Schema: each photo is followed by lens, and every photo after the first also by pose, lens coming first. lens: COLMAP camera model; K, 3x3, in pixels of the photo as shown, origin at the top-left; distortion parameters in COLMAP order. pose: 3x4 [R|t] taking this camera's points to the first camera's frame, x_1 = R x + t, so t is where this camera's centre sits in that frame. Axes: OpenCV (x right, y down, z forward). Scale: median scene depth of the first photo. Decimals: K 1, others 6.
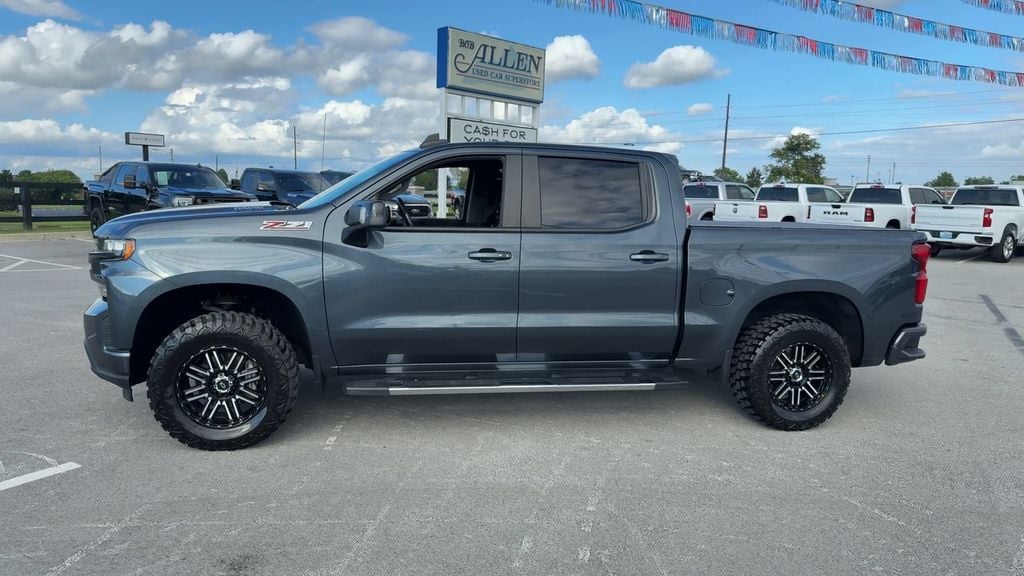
lens RADIAL K [[707.1, 0, 509.0], [0, 707.1, 314.7], [0, 0, 1]] dist [0.086428, -0.104961]
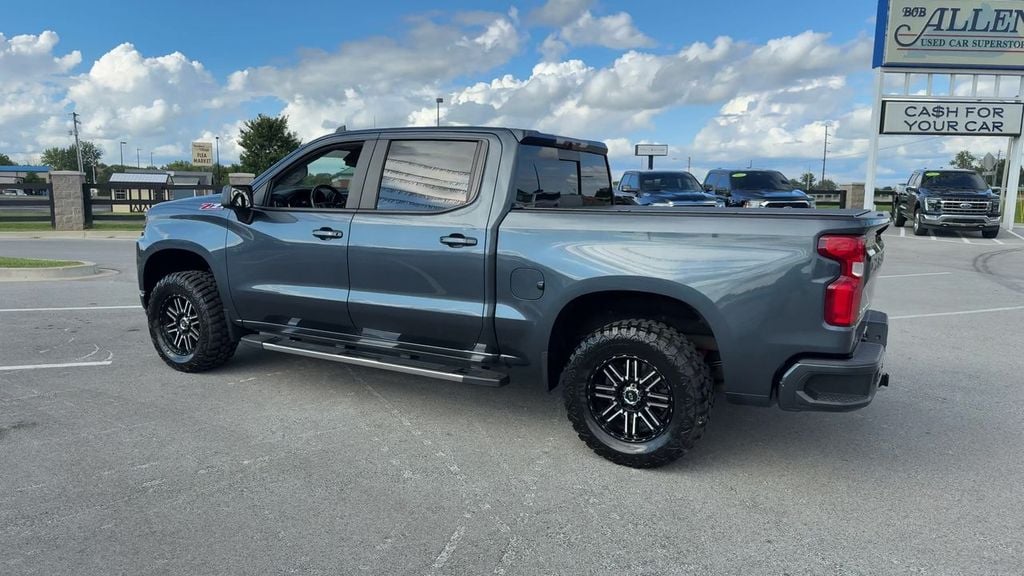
lens RADIAL K [[728.7, 0, 513.3], [0, 728.7, 301.8], [0, 0, 1]] dist [0.033598, -0.030528]
pose [[0.750975, 0.079539, -0.655522, 0.169401], [-0.097537, 0.995191, 0.009014, -0.003040], [0.653087, 0.057168, 0.755122, 0.060224]]
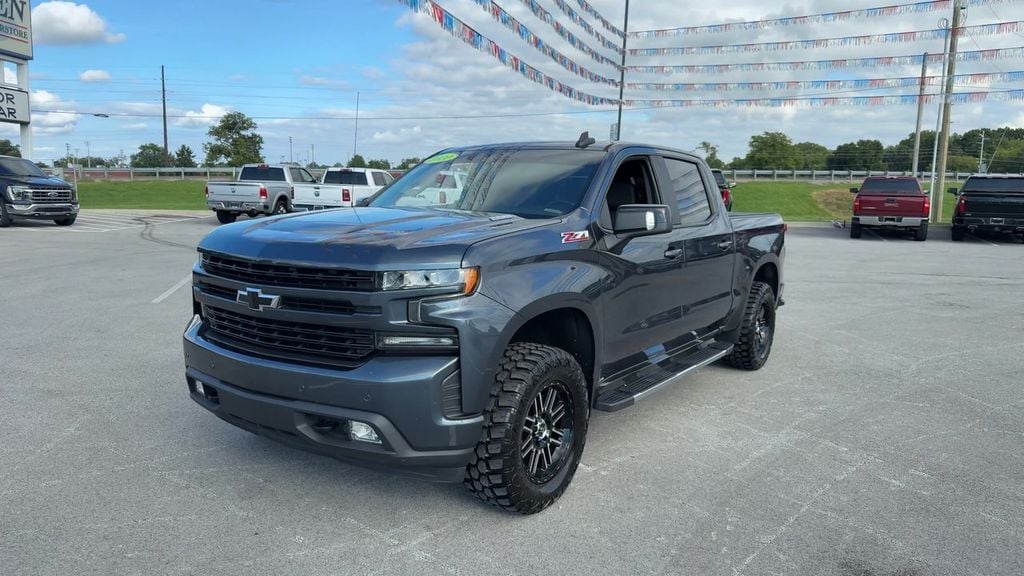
lens RADIAL K [[737.5, 0, 512.0], [0, 737.5, 288.0], [0, 0, 1]] dist [0.002729, 0.000456]
pose [[0.713405, -0.107518, 0.692455, -0.172644], [0.115198, 0.992710, 0.035456, -0.017459], [-0.691219, 0.054475, 0.720589, 0.067154]]
